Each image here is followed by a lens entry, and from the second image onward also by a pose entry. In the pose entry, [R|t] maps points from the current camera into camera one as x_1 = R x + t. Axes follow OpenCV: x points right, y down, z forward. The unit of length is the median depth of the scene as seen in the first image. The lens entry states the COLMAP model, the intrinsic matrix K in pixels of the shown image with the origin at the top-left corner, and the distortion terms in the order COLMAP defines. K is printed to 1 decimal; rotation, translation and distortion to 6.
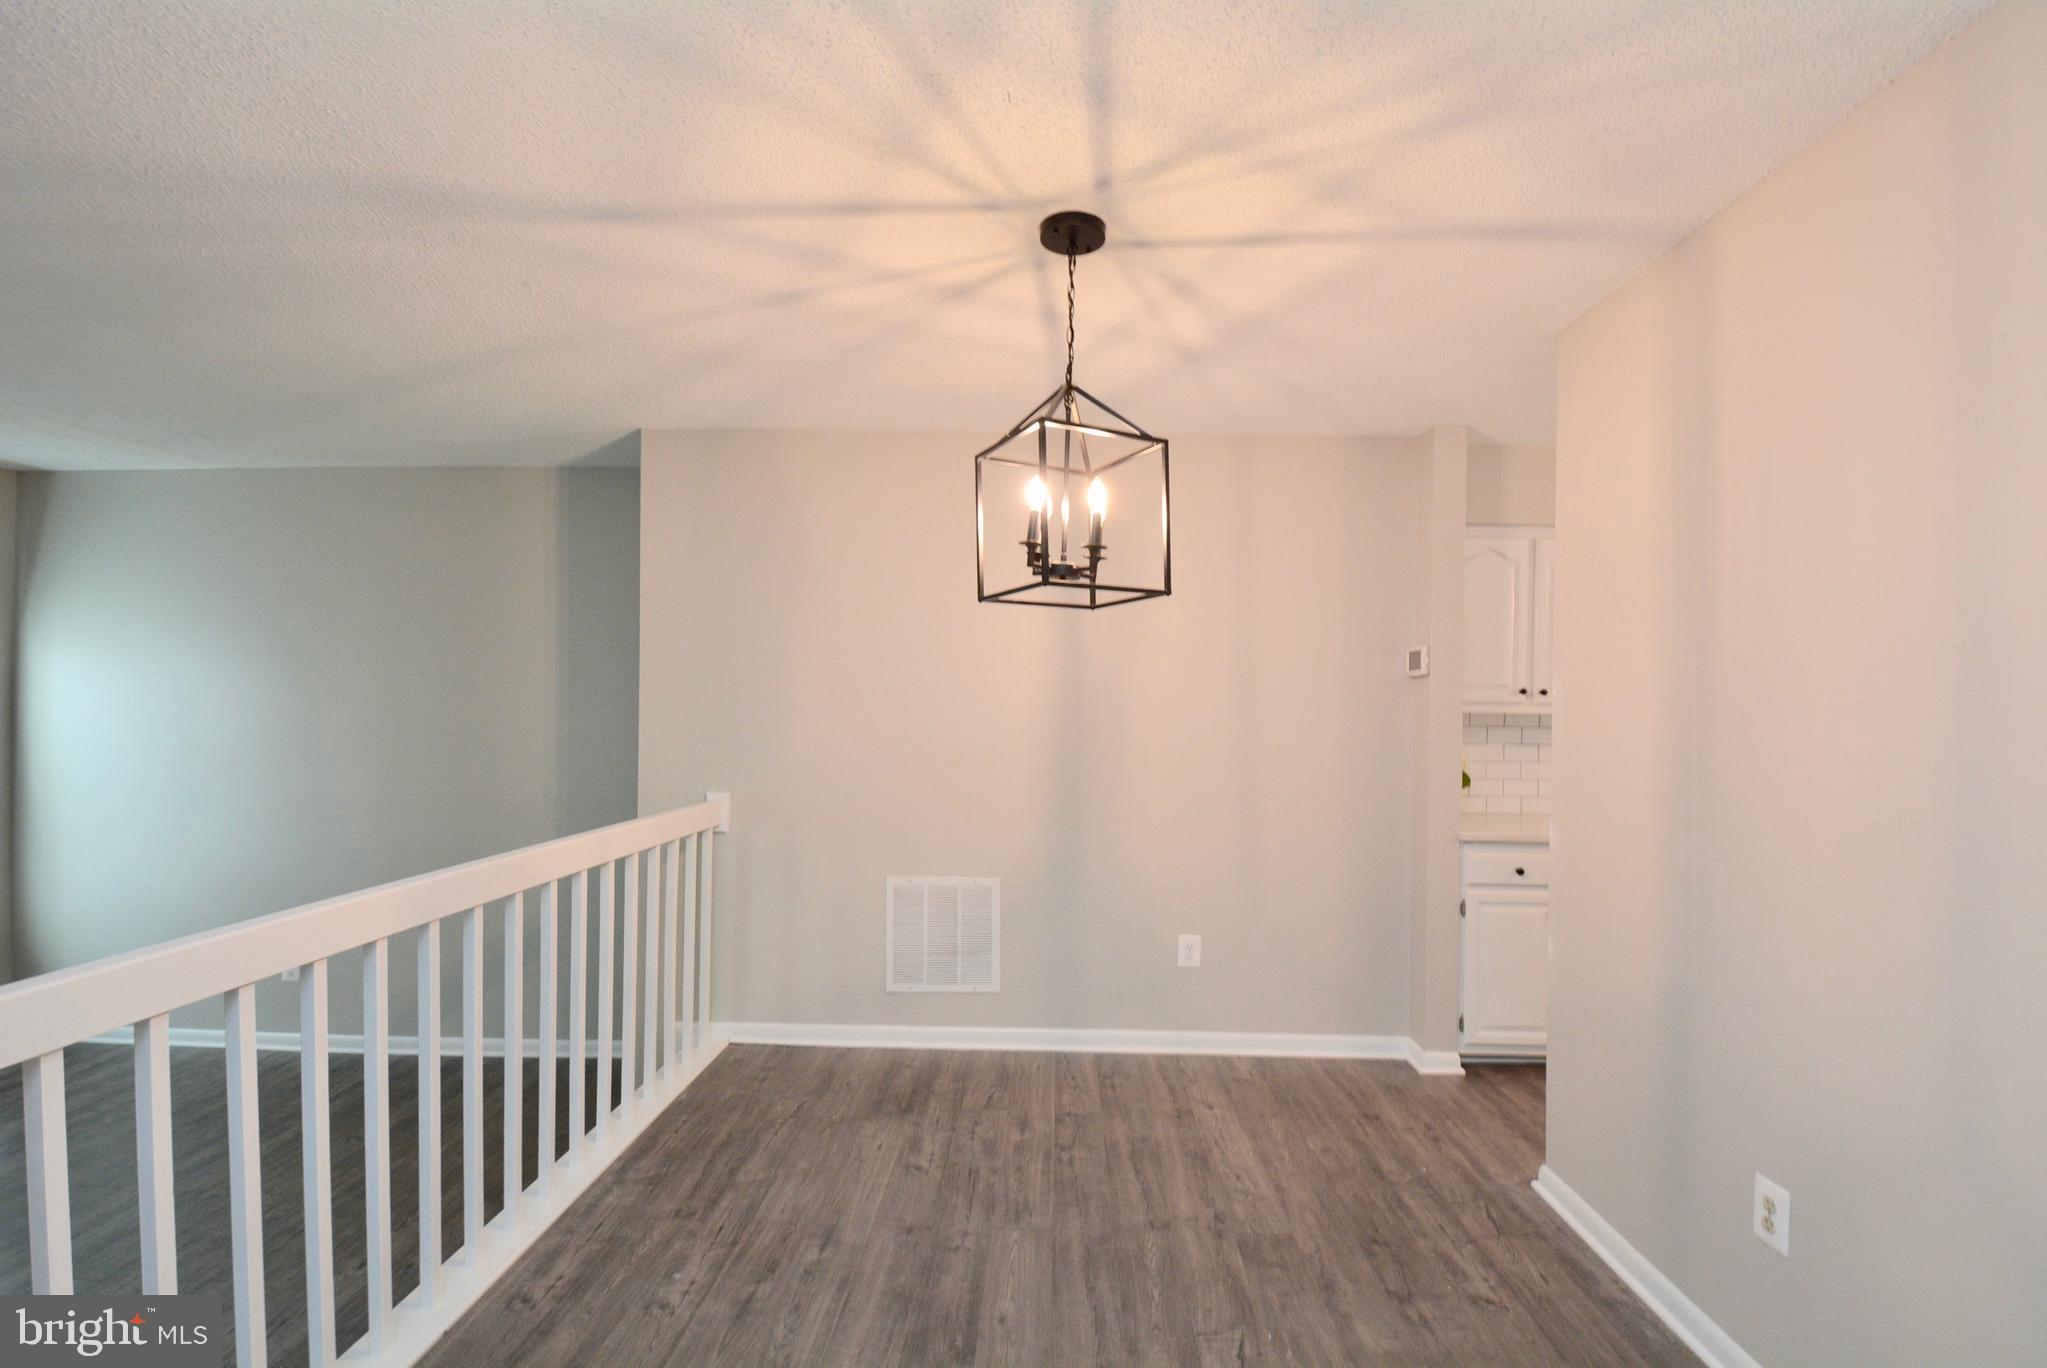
lens RADIAL K [[895.4, 0, 1047.7], [0, 895.4, 710.6], [0, 0, 1]] dist [0.019658, -0.023416]
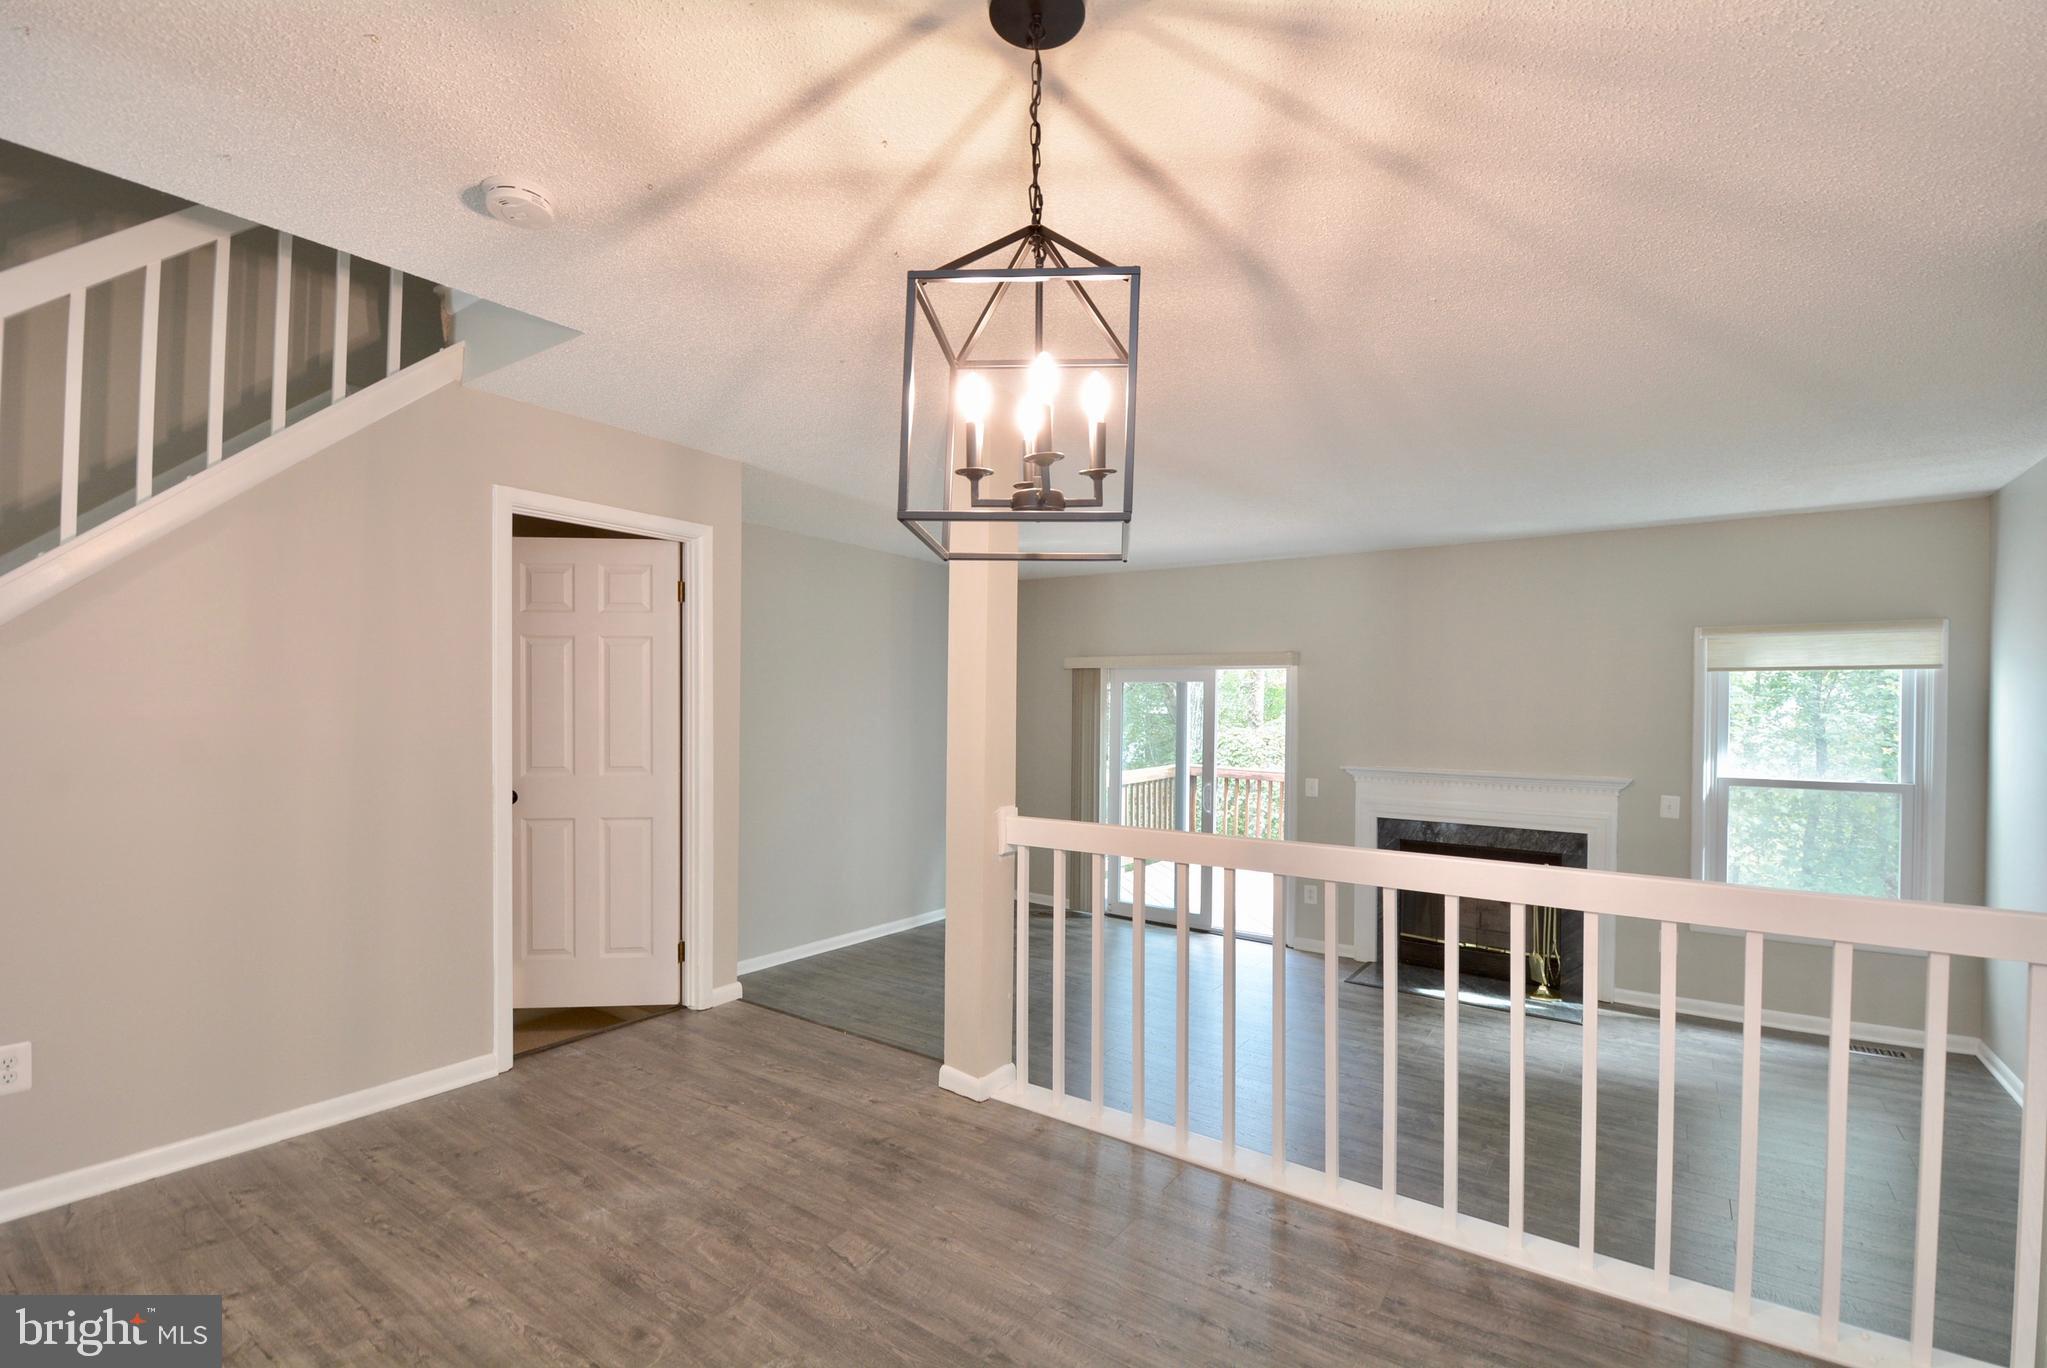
lens RADIAL K [[895.4, 0, 1047.7], [0, 895.4, 710.6], [0, 0, 1]] dist [0.019658, -0.023416]
pose [[-0.553706, -0.016486, -0.832549, 0.466492], [-0.021118, 0.999760, -0.005752, 0.005376], [0.832444, 0.014397, -0.553922, 1.121745]]
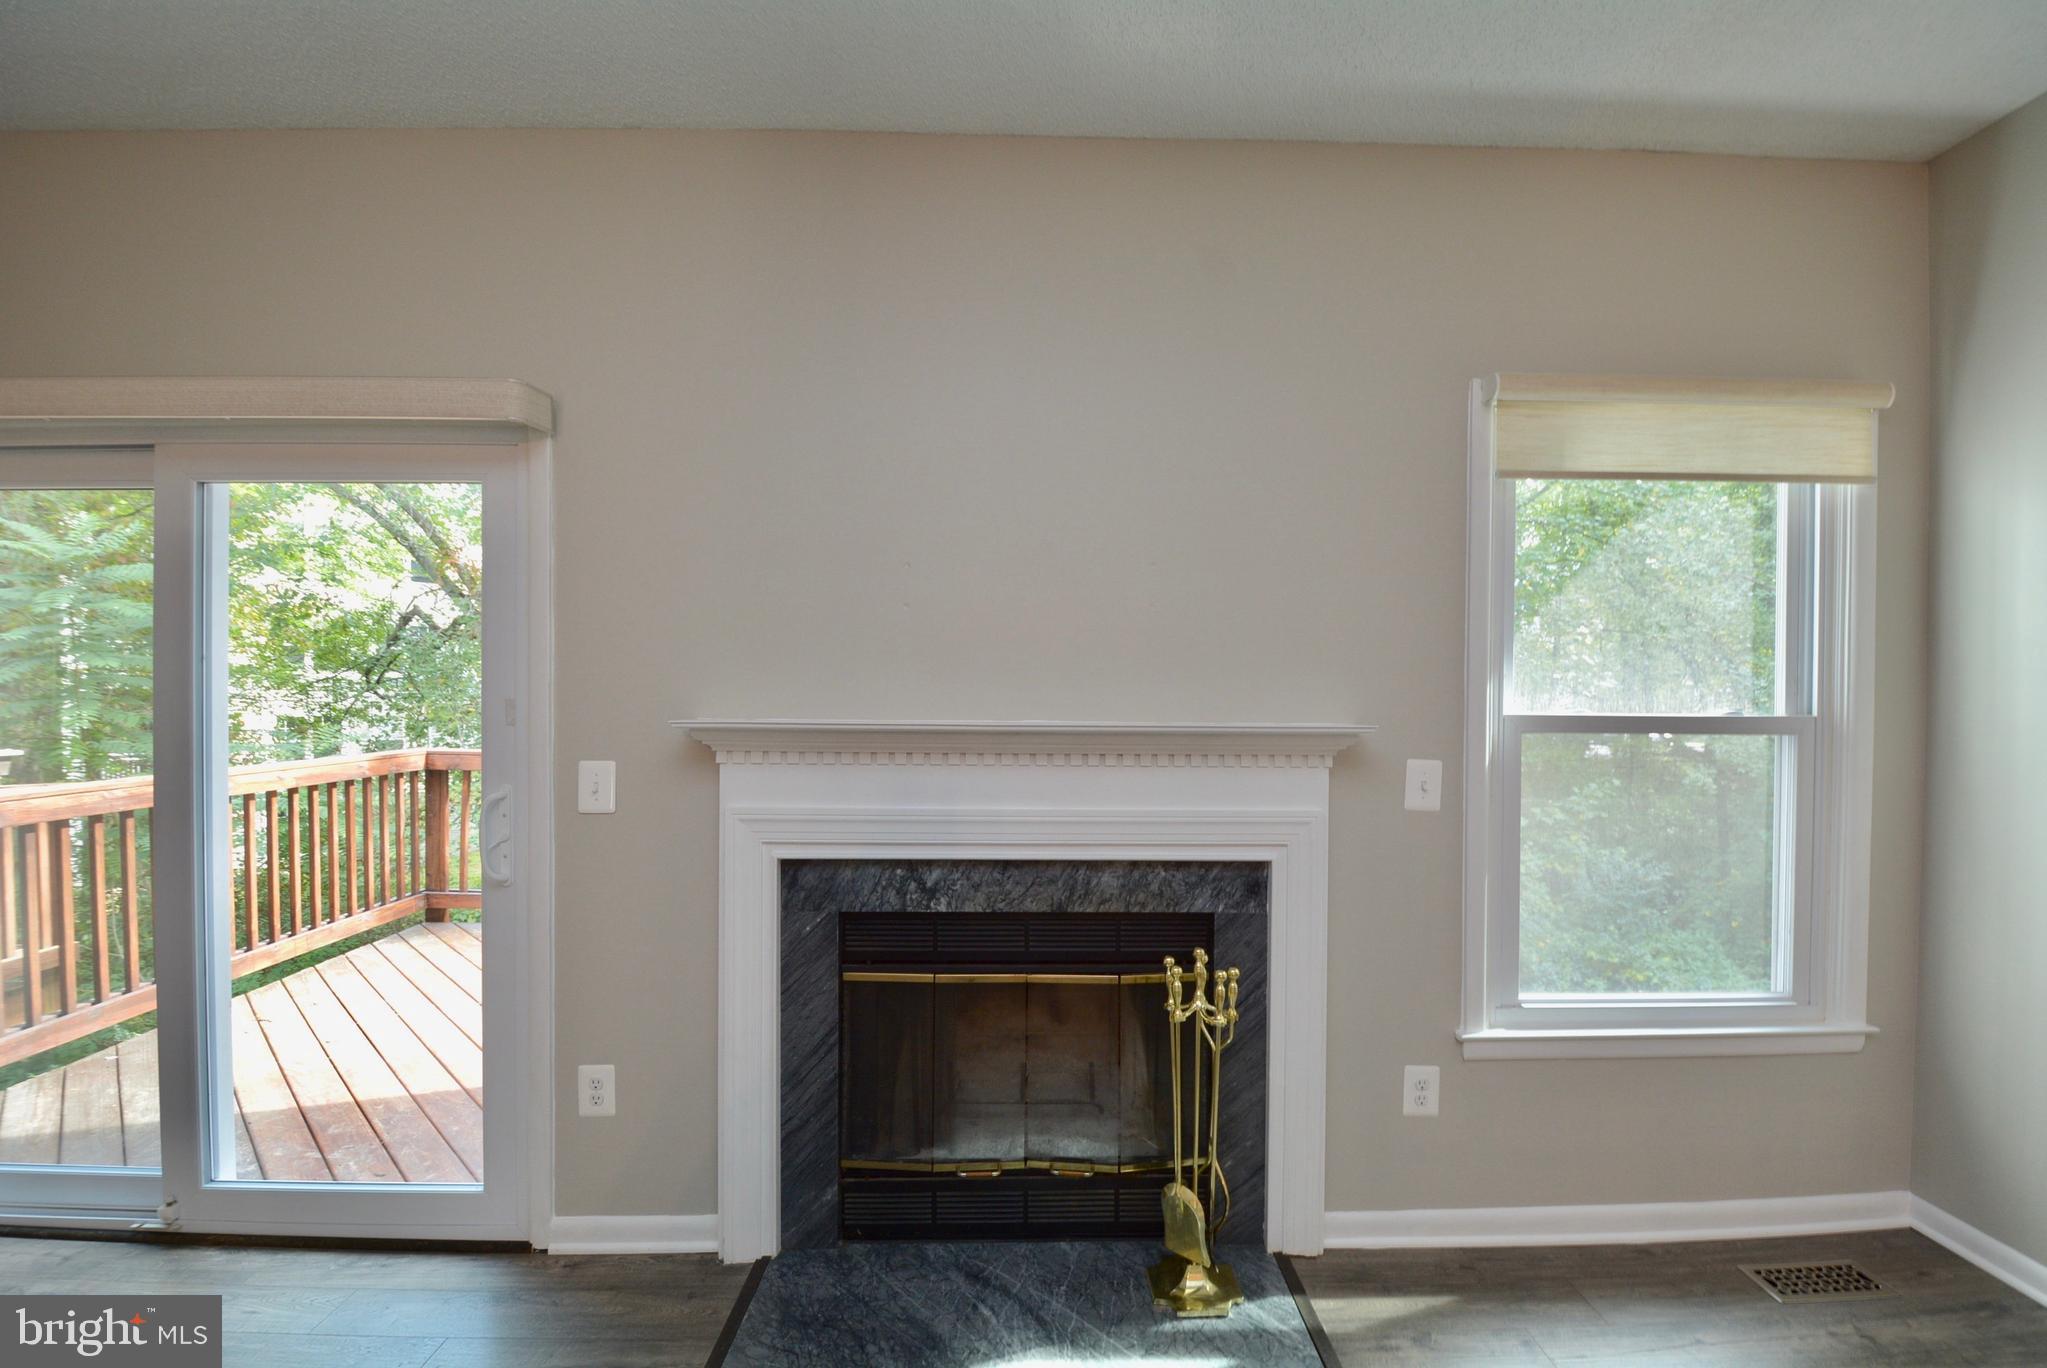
lens RADIAL K [[895.4, 0, 1047.7], [0, 895.4, 710.6], [0, 0, 1]] dist [0.019658, -0.023416]
pose [[0.044418, 0.000437, -0.999013, -1.121543], [-0.010008, 0.999950, -0.000007, 0.110103], [0.998963, 0.009998, 0.044420, 0.755323]]
